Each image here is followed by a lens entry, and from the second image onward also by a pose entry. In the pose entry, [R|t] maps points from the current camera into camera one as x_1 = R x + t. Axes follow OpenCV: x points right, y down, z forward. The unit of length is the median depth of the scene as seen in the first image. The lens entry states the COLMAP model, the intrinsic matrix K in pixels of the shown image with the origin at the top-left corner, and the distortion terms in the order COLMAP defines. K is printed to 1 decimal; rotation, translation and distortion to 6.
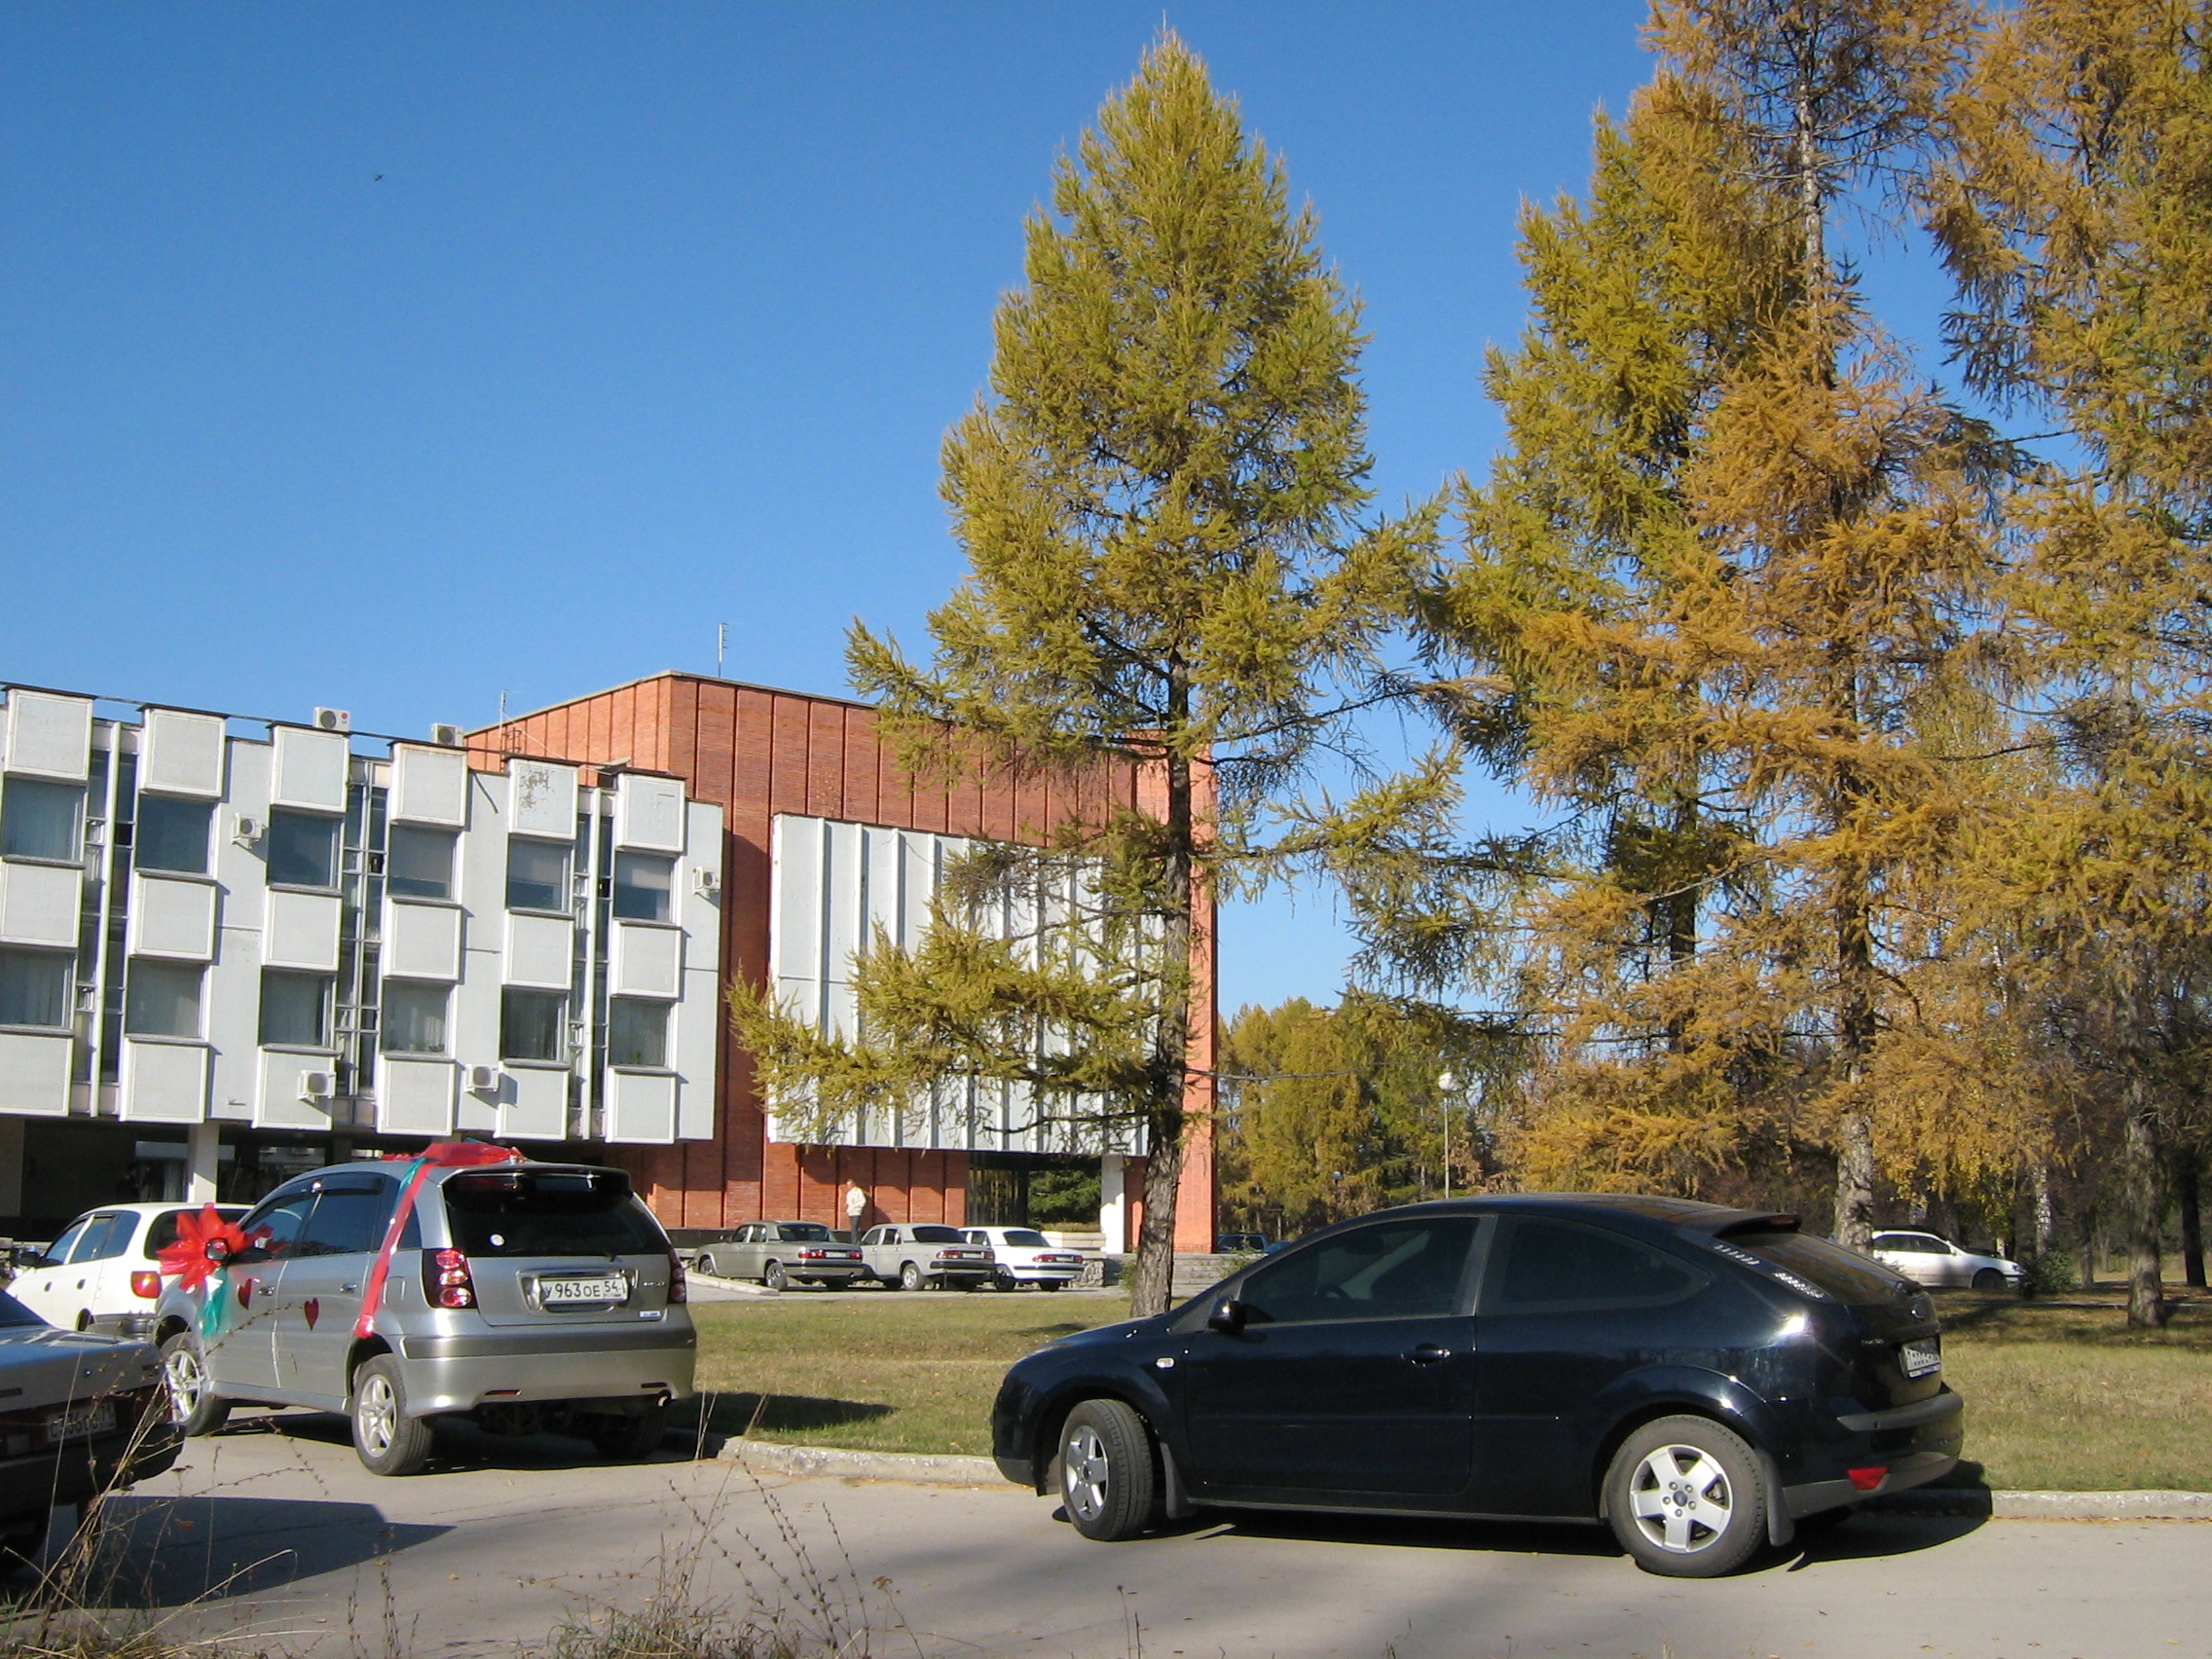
lens RADIAL K [[2561.7, 0, 1103.1], [0, 2561.7, 834.7], [0, 0, 1]] dist [-0.117166, 0.000000]
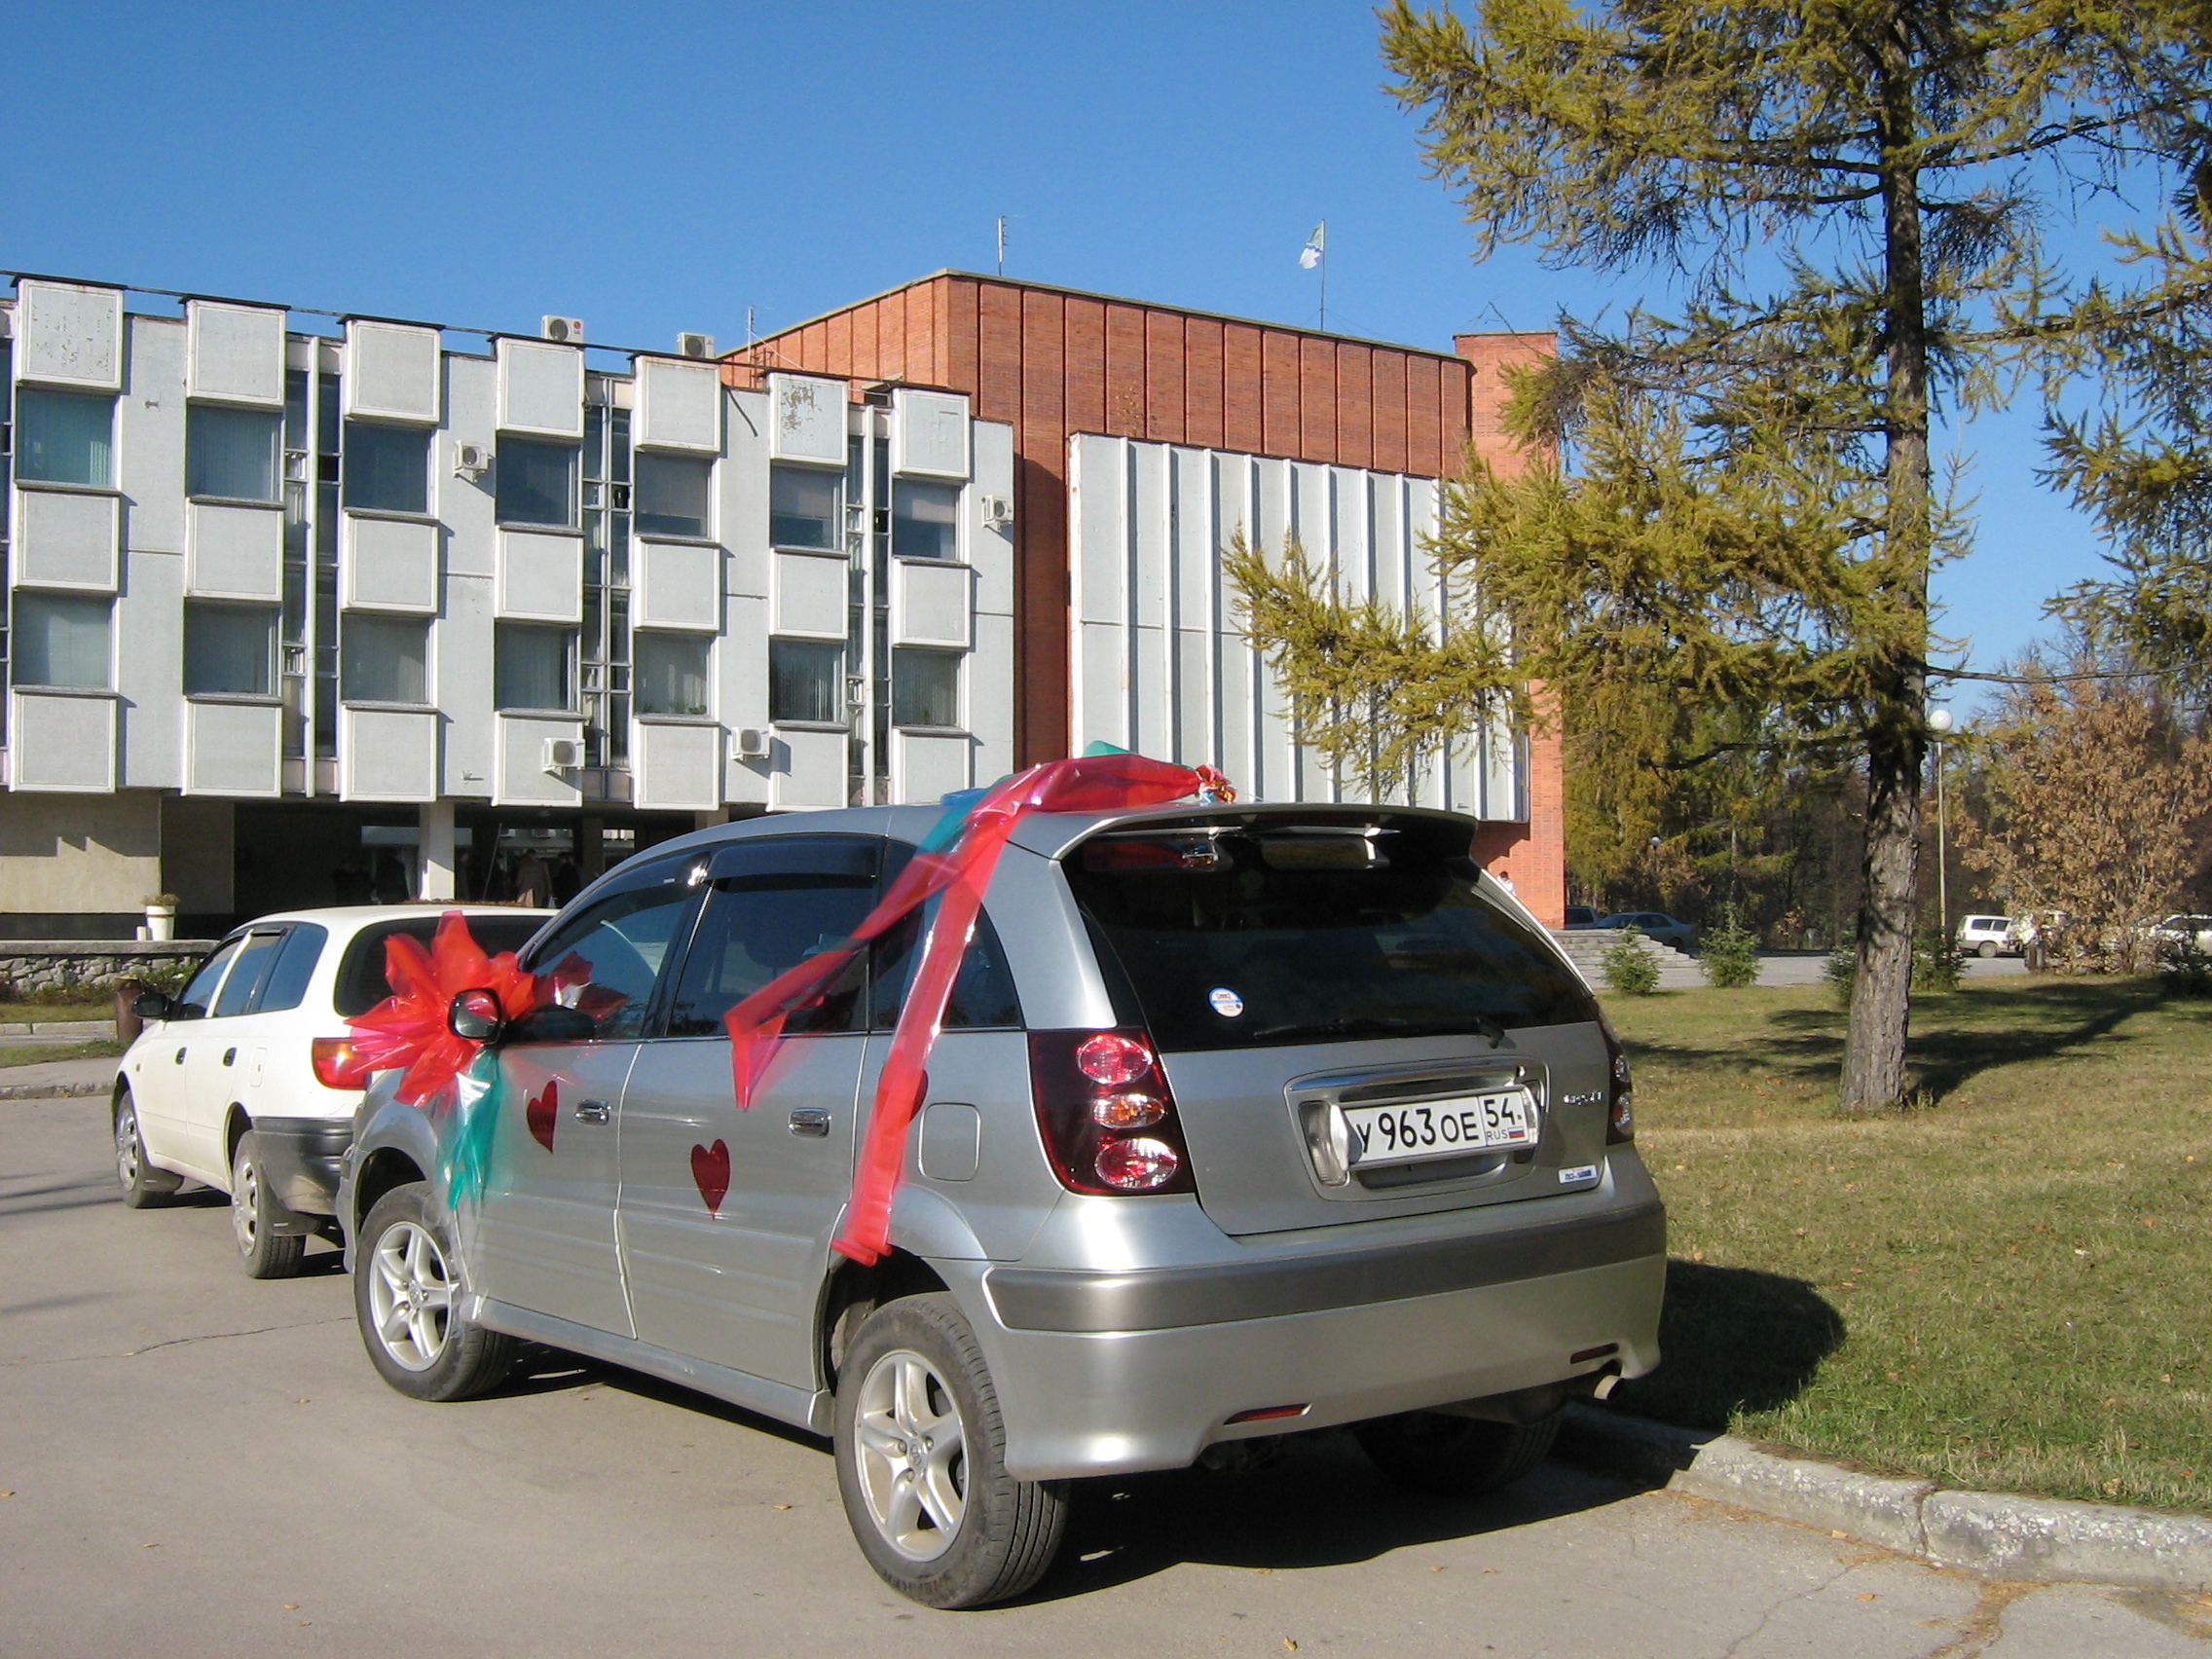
lens RADIAL K [[2561.7, 0, 1104.5], [0, 2561.7, 816.4], [0, 0, 1]] dist [-0.117166, 0.000000]
pose [[0.996387, -0.014076, -0.083755, -0.052776], [0.023996, 0.992647, 0.118645, 0.020486], [0.081469, -0.120227, 0.989398, 0.147556]]
